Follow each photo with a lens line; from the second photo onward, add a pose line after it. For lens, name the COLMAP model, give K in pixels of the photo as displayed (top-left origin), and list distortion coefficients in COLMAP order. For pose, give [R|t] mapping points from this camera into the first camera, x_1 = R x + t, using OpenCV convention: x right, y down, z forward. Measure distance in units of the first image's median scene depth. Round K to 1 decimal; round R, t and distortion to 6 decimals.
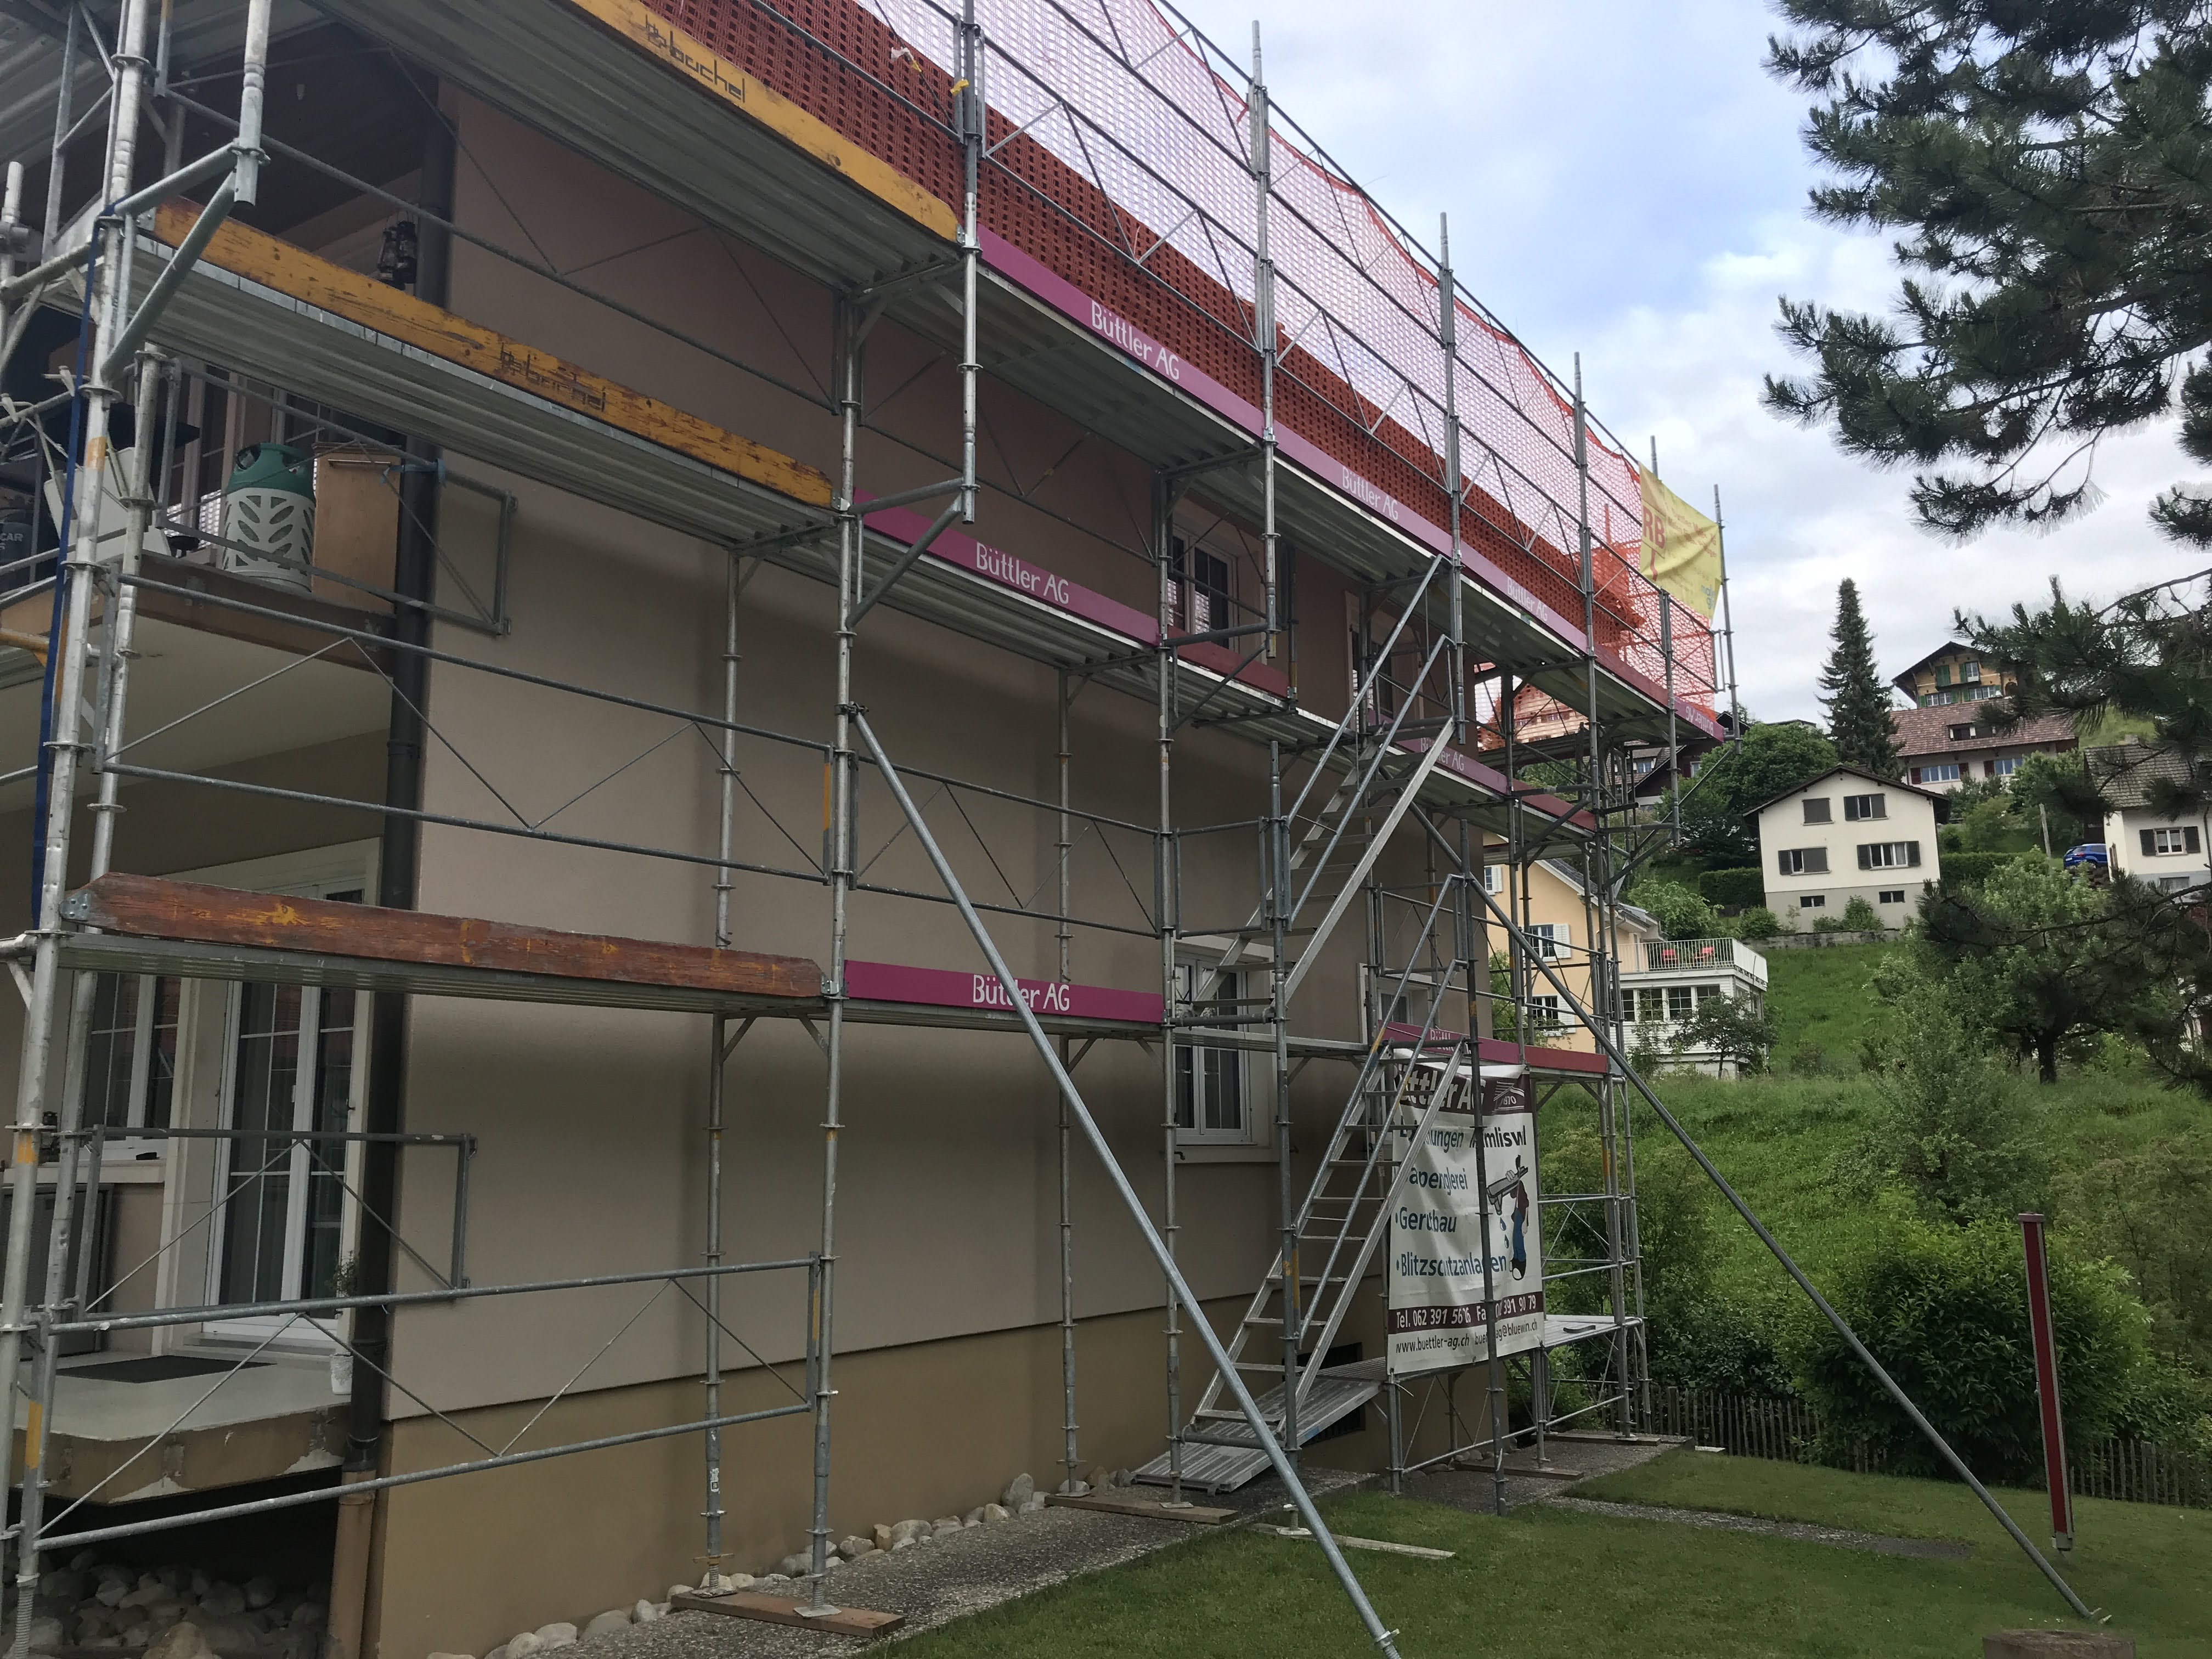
lens RADIAL K [[1828.2, 0, 1093.0], [0, 1828.2, 829.8], [0, 0, 1]] dist [-0.002771, -0.006186]
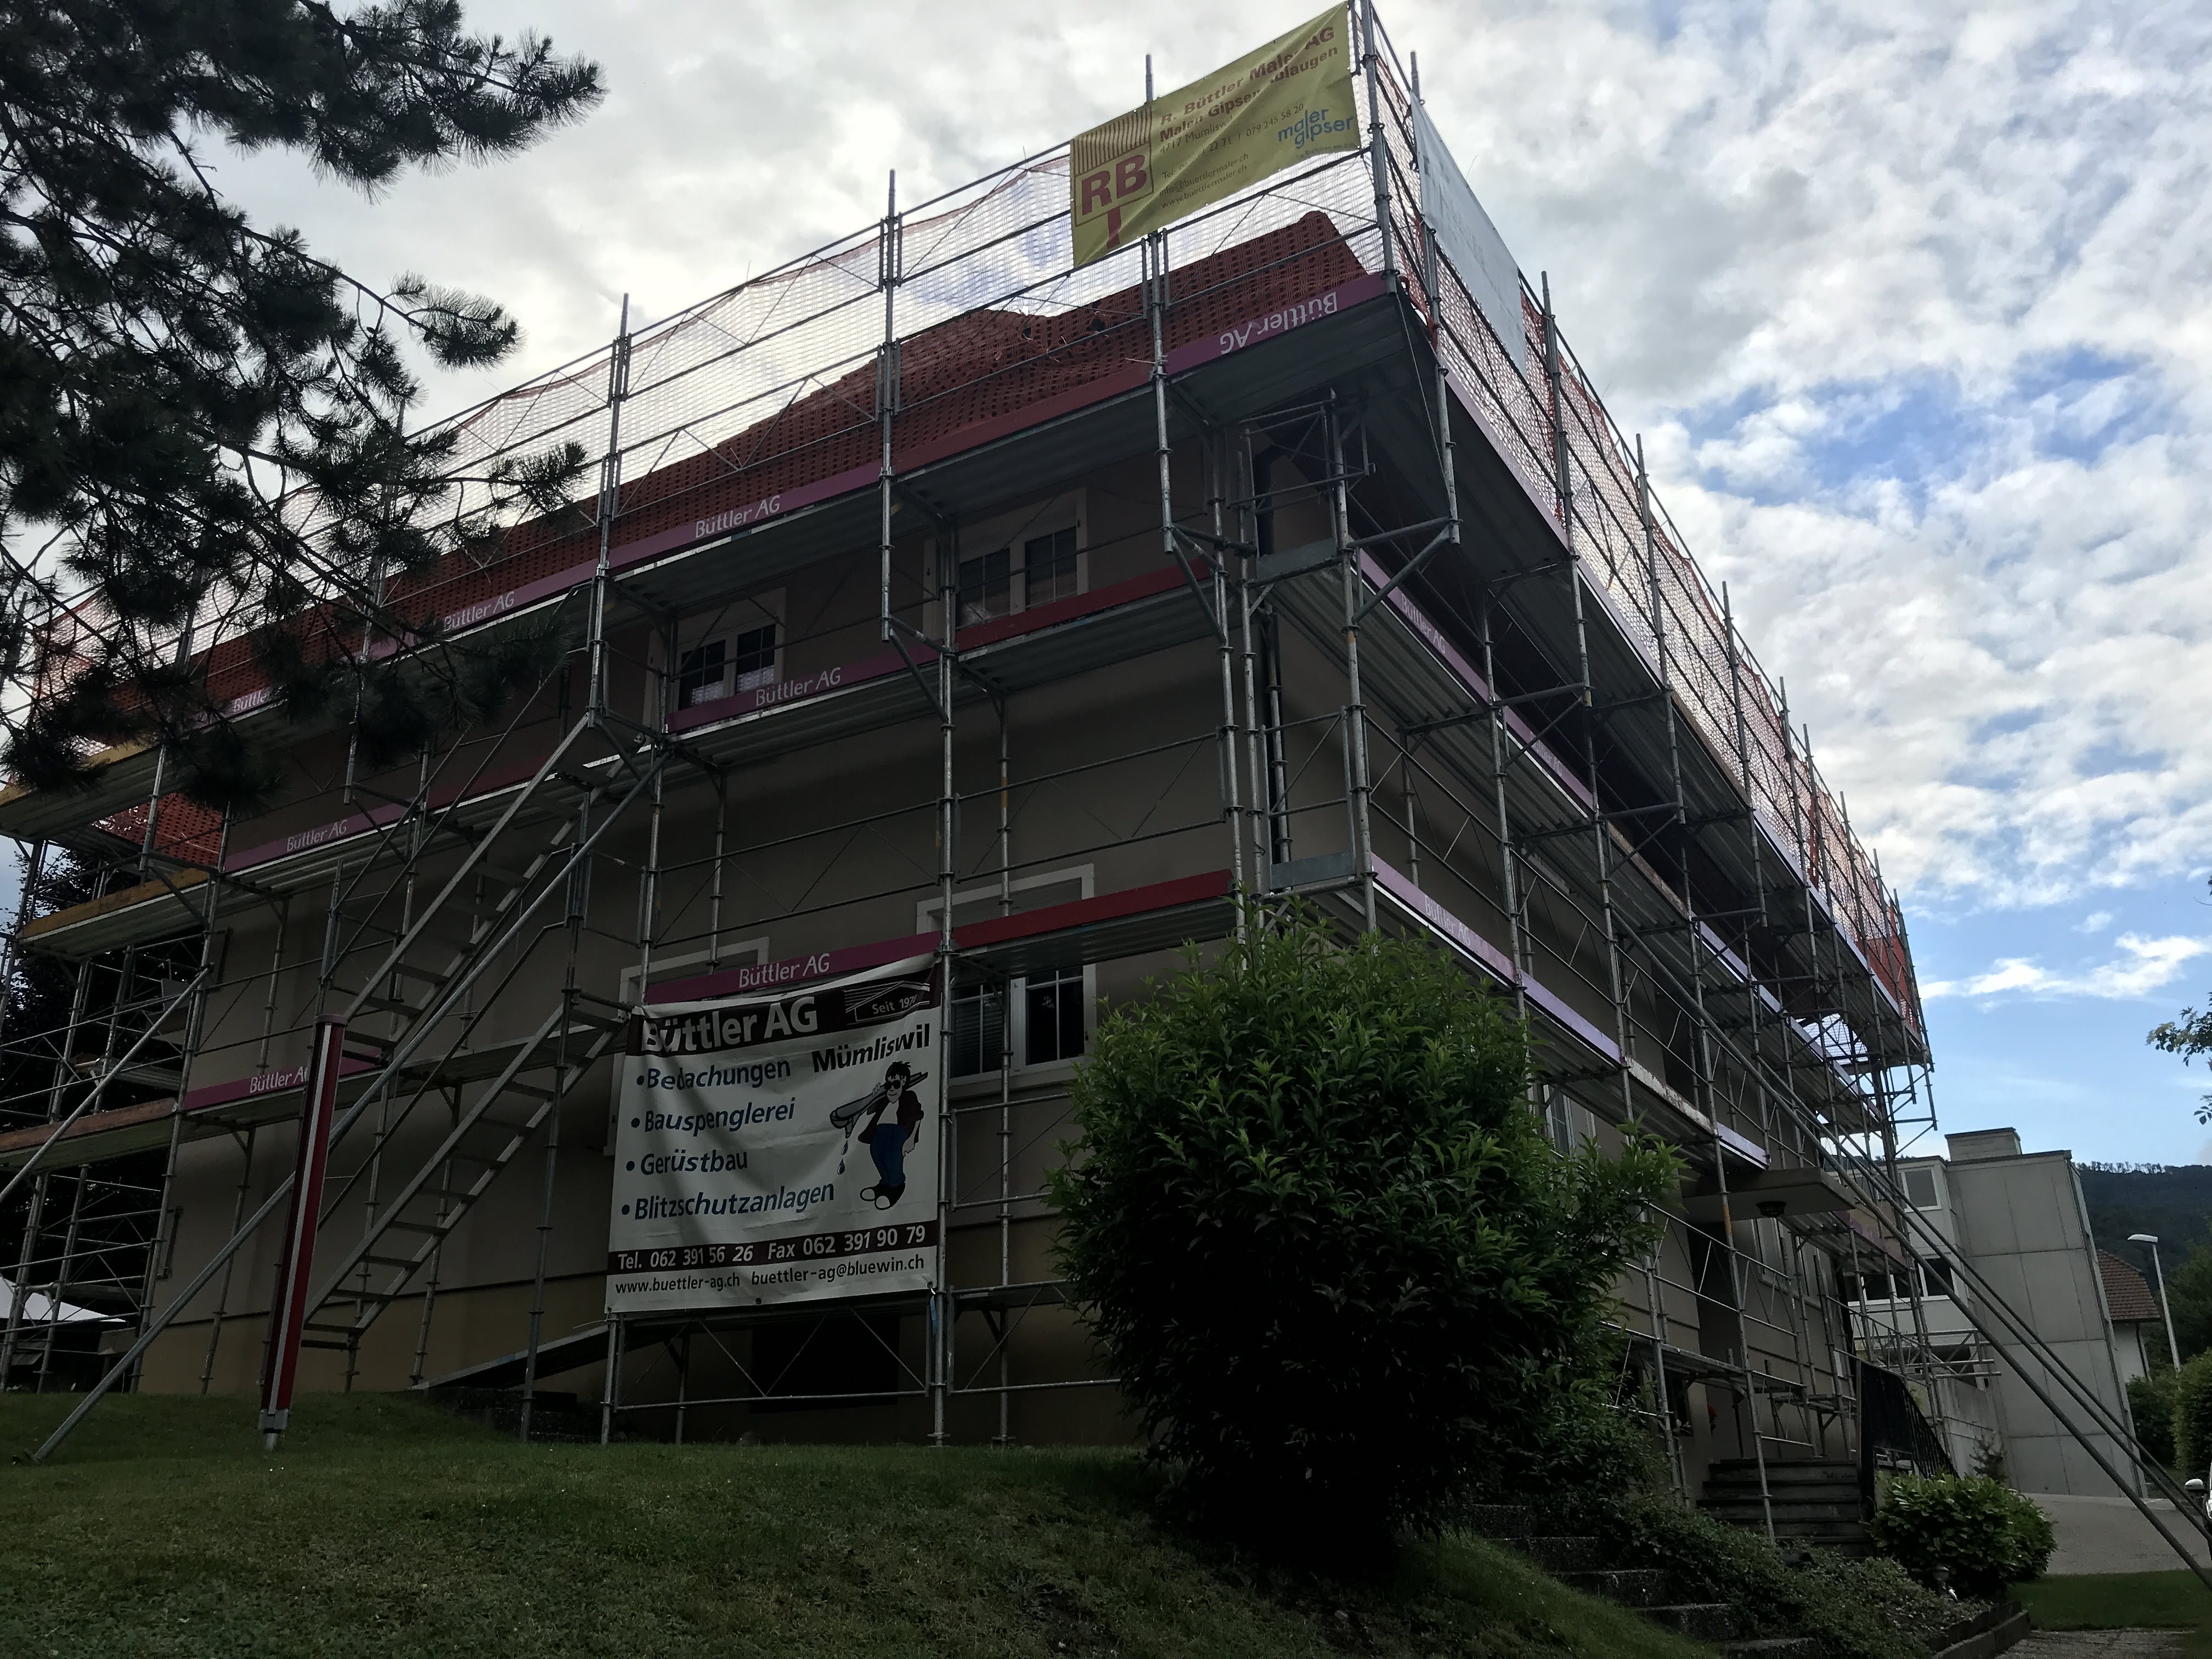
lens RADIAL K [[1828.2, 0, 1093.0], [0, 1828.2, 829.8], [0, 0, 1]] dist [-0.002771, -0.006186]
pose [[0.063447, -0.365630, -0.928595, 1.383459], [0.190654, 0.917774, -0.348343, 0.509364], [0.979605, -0.154939, 0.127939, 1.304600]]
